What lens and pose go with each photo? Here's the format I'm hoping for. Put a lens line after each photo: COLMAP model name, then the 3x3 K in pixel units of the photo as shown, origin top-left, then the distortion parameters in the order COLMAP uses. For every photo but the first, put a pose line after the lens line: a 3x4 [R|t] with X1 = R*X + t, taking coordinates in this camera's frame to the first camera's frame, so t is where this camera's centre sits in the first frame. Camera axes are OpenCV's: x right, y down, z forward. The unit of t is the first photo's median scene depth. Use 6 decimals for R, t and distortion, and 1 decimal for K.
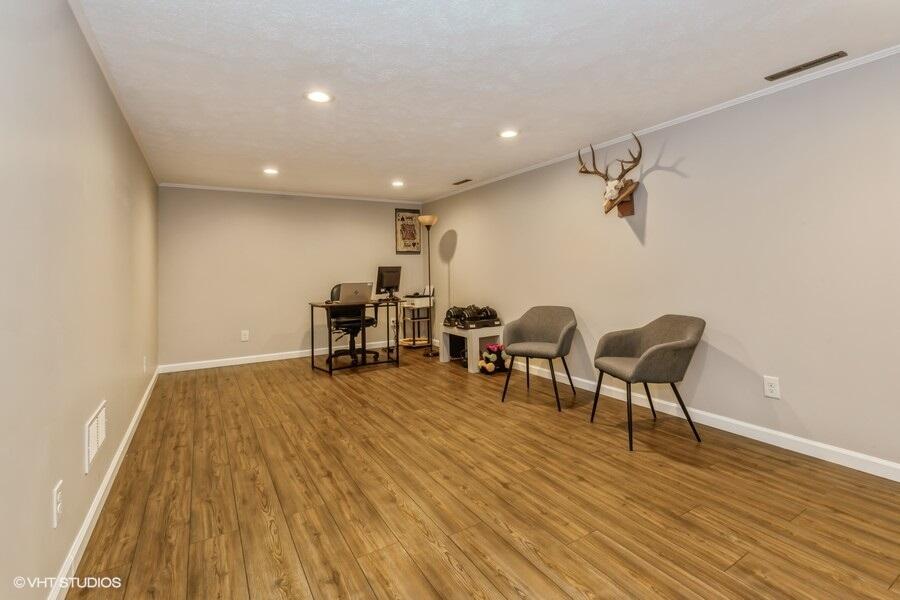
lens RADIAL K [[405.3, 0, 450.1], [0, 405.3, 282.2], [0, 0, 1]] dist [-0.000873, 0.001171]
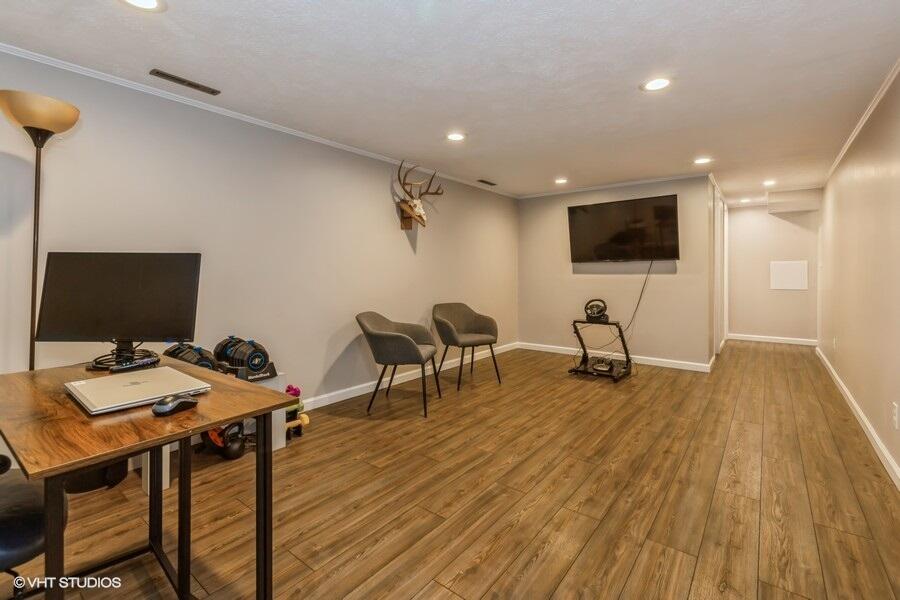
lens RADIAL K [[412.4, 0, 451.5], [0, 412.4, 272.0], [0, 0, 1]] dist [-0.000824, 0.000632]
pose [[-0.355791, 0.022005, 0.934307, -0.901700], [0.033103, 0.999392, -0.010932, -0.017071], [-0.933979, 0.027039, -0.356303, 1.517620]]
